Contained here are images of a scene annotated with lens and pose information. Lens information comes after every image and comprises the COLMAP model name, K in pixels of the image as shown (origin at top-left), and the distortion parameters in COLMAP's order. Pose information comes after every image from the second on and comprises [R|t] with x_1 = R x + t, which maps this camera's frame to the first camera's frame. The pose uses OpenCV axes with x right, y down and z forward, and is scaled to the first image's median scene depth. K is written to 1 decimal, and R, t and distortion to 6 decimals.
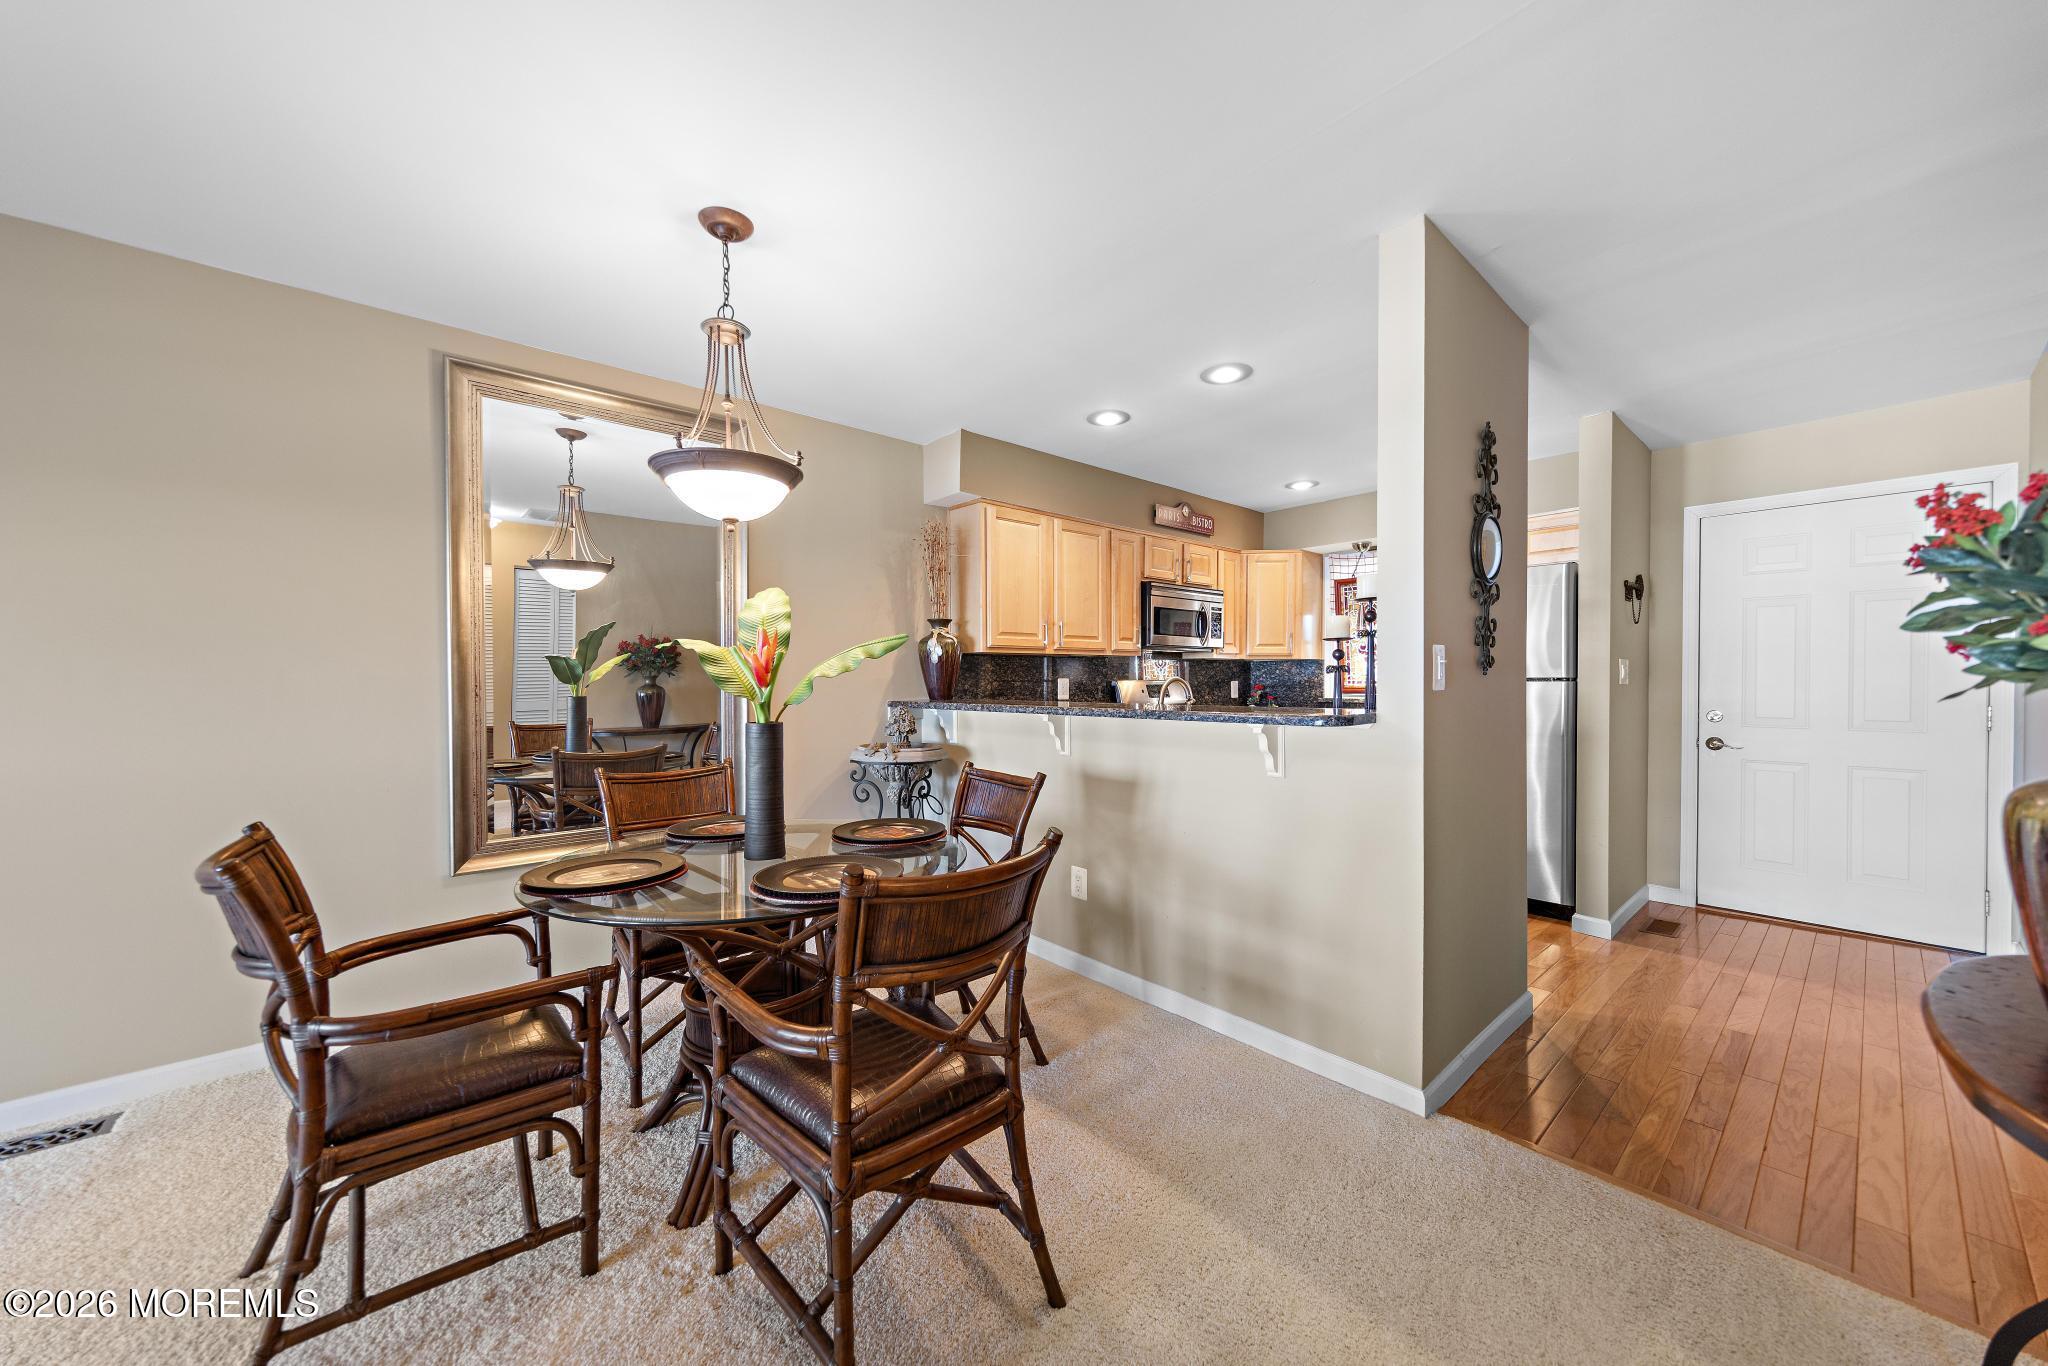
lens RADIAL K [[729.1, 0, 1032.4], [0, 729.1, 684.3], [0, 0, 1]] dist [0.004387, -0.000091]
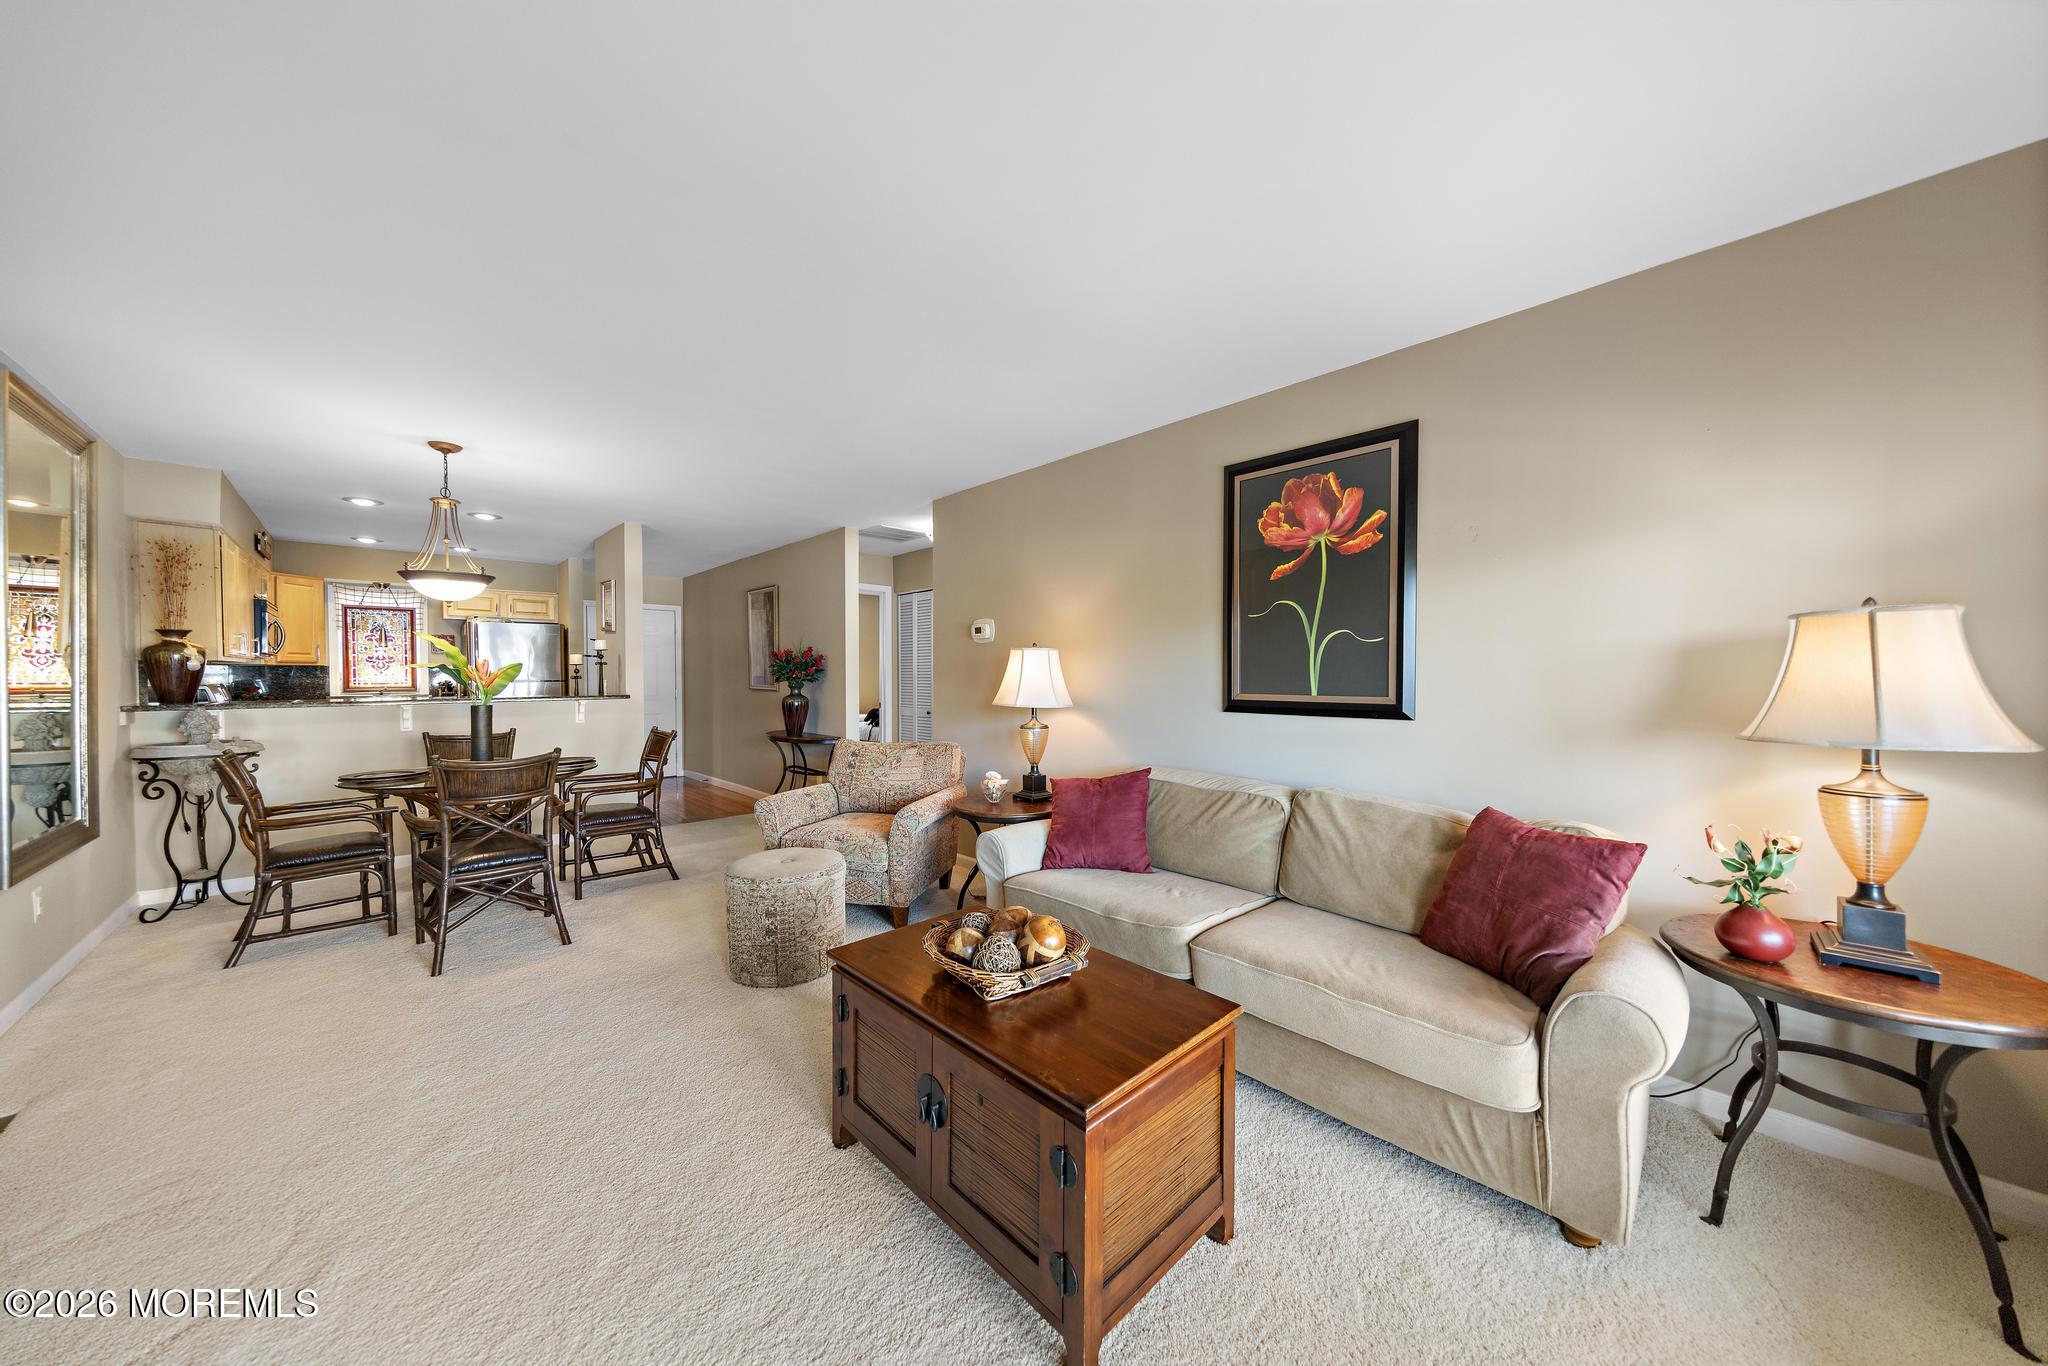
lens RADIAL K [[688.1, 0, 1039.8], [0, 688.1, 685.7], [0, 0, 1]] dist [0.001010, -0.000020]
pose [[-0.047246, -0.012919, 0.998800, -1.306887], [0.009746, 0.999863, 0.013394, -0.006975], [-0.998836, 0.010367, -0.047114, -0.261199]]
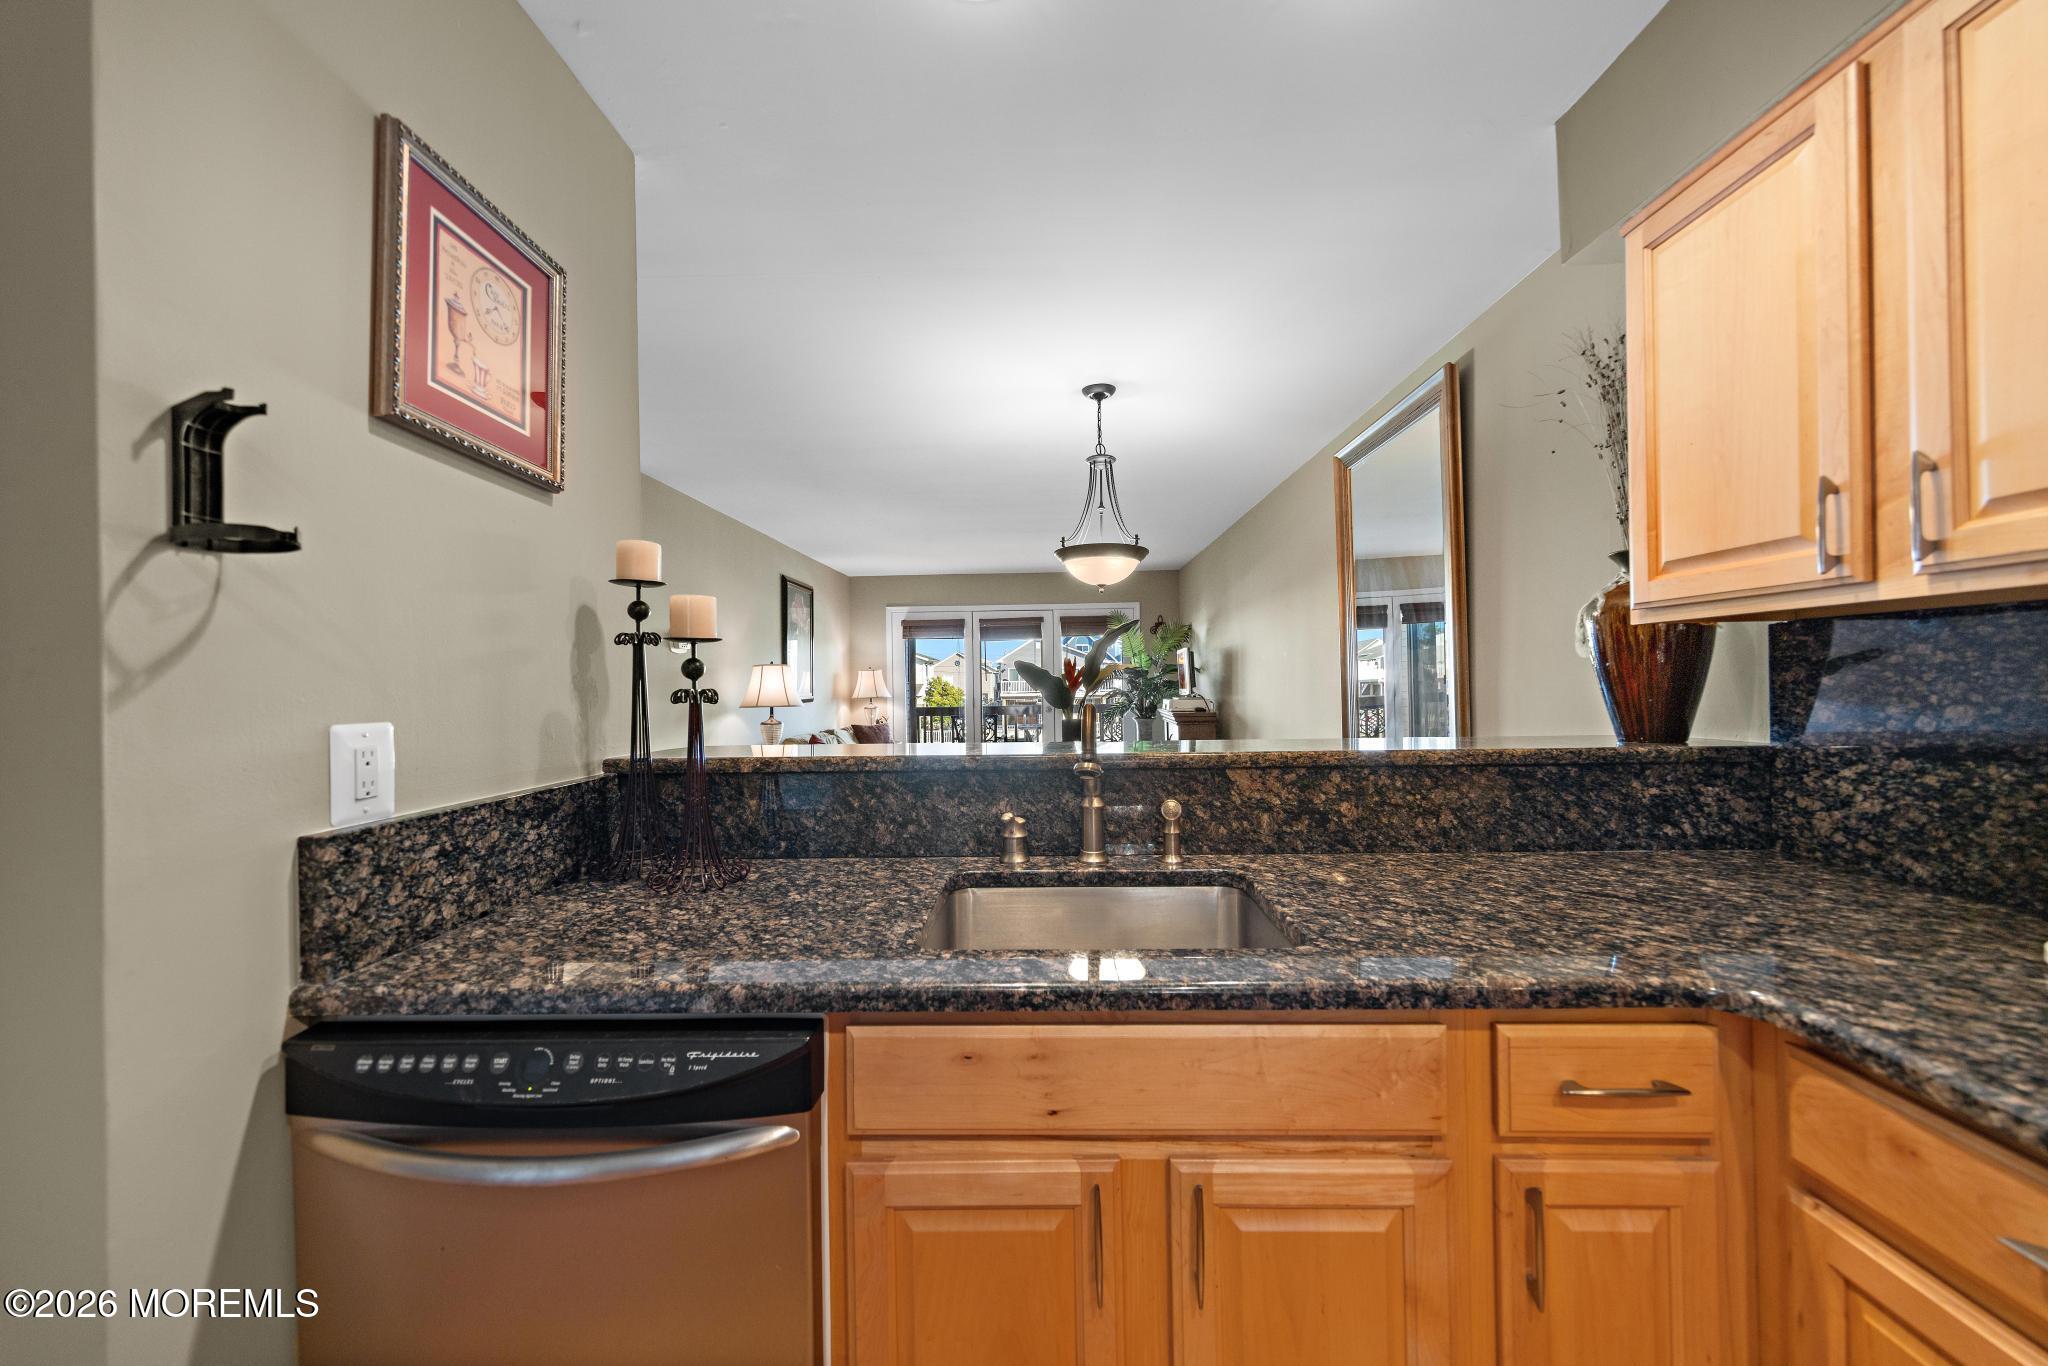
lens RADIAL K [[739.6, 0, 1031.1], [0, 739.6, 679.2], [0, 0, 1]] dist [0.008657, -0.003097]
pose [[-0.678276, 0.014205, -0.734670, 0.461681], [0.013977, 0.999882, 0.006428, -0.023821], [0.734674, -0.005908, -0.678394, 1.100016]]
